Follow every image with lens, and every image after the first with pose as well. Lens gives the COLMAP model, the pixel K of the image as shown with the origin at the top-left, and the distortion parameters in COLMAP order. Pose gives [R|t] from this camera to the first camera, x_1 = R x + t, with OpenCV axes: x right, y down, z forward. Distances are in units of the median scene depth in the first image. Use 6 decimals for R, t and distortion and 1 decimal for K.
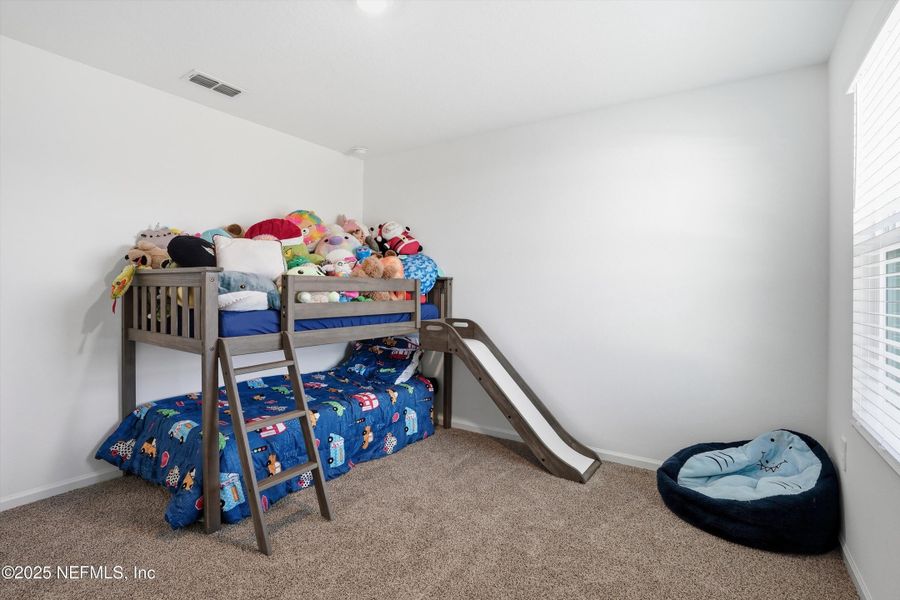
lens RADIAL K [[420.9, 0, 452.8], [0, 420.9, 293.0], [0, 0, 1]] dist [-0.017715, 0.015984]
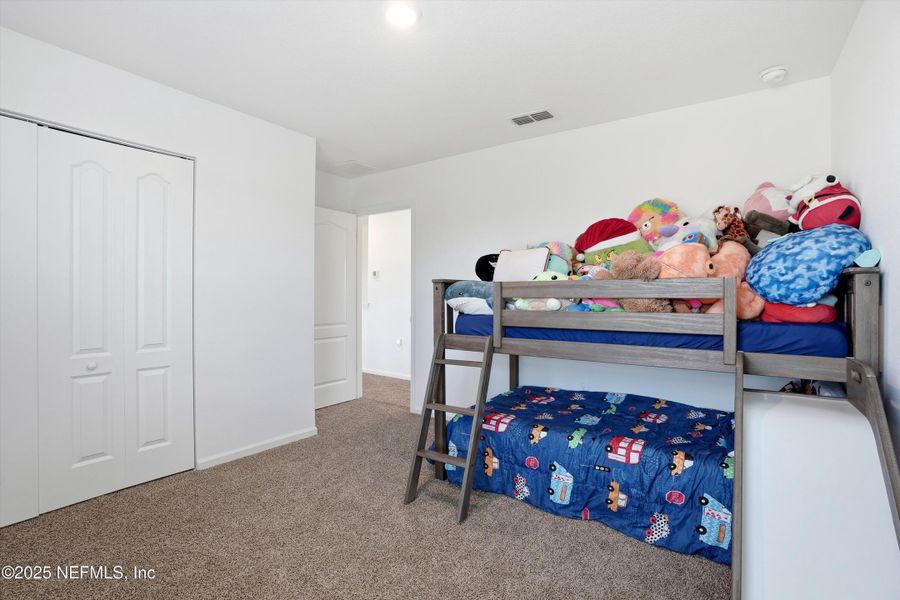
lens RADIAL K [[414.4, 0, 450.0], [0, 414.4, 300.0], [0, 0, 1]] dist [-0.019703, 0.000019]
pose [[0.026463, 0.002957, -0.999645, 0.539431], [-0.011039, 0.999936, 0.002666, 0.000427], [0.999589, 0.010964, 0.026494, 0.732158]]
